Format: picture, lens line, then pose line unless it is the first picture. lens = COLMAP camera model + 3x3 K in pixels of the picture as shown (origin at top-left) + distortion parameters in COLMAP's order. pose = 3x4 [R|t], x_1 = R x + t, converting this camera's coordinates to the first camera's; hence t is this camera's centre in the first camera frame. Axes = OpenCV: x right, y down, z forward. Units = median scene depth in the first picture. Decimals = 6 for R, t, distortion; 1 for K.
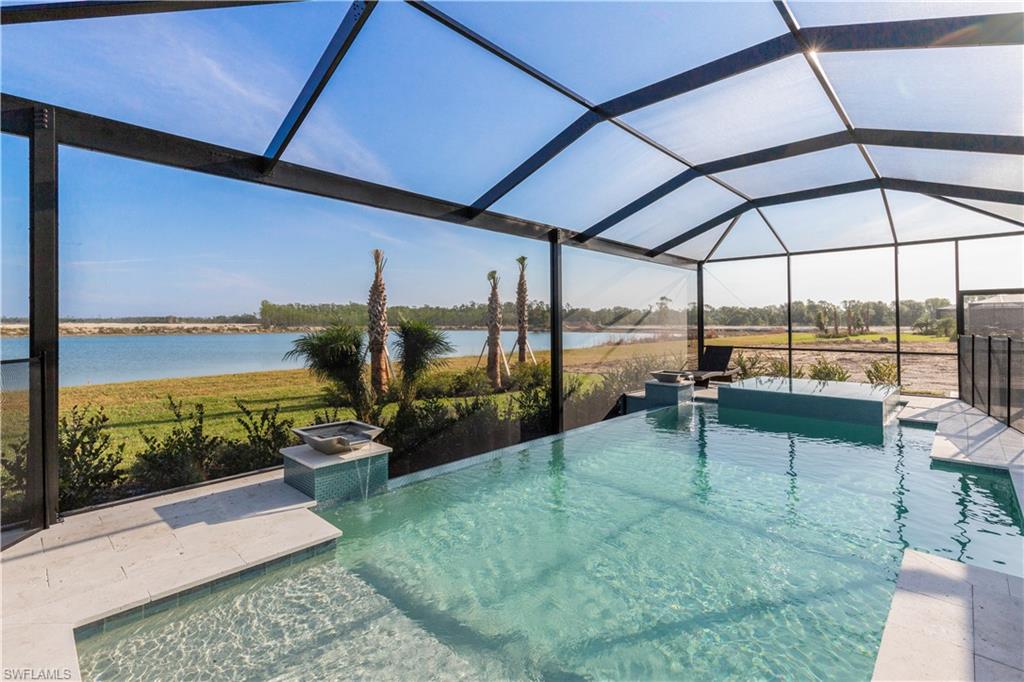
lens RADIAL K [[466.6, 0, 514.9], [0, 466.6, 324.3], [0, 0, 1]] dist [0.005254, -0.000606]
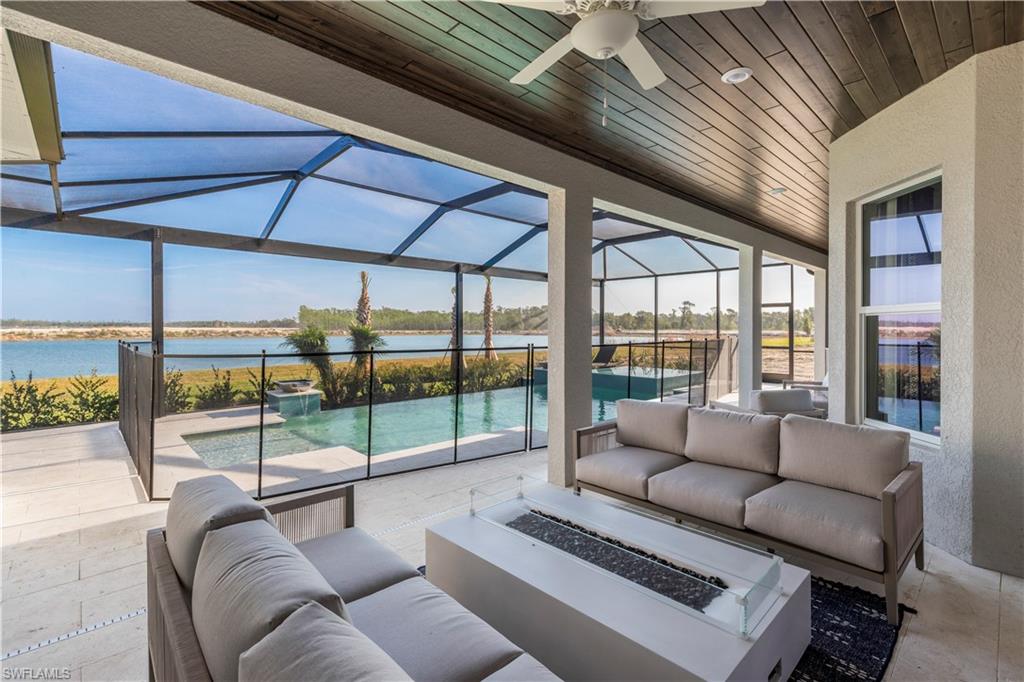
lens RADIAL K [[466.6, 0, 512.3], [0, 466.6, 335.2], [0, 0, 1]] dist [0.005254, -0.000606]
pose [[0.997443, 0.002291, -0.071437, 0.221585], [-0.001277, 0.999898, 0.014235, 0.002183], [0.071462, -0.014107, 0.997344, -0.294135]]
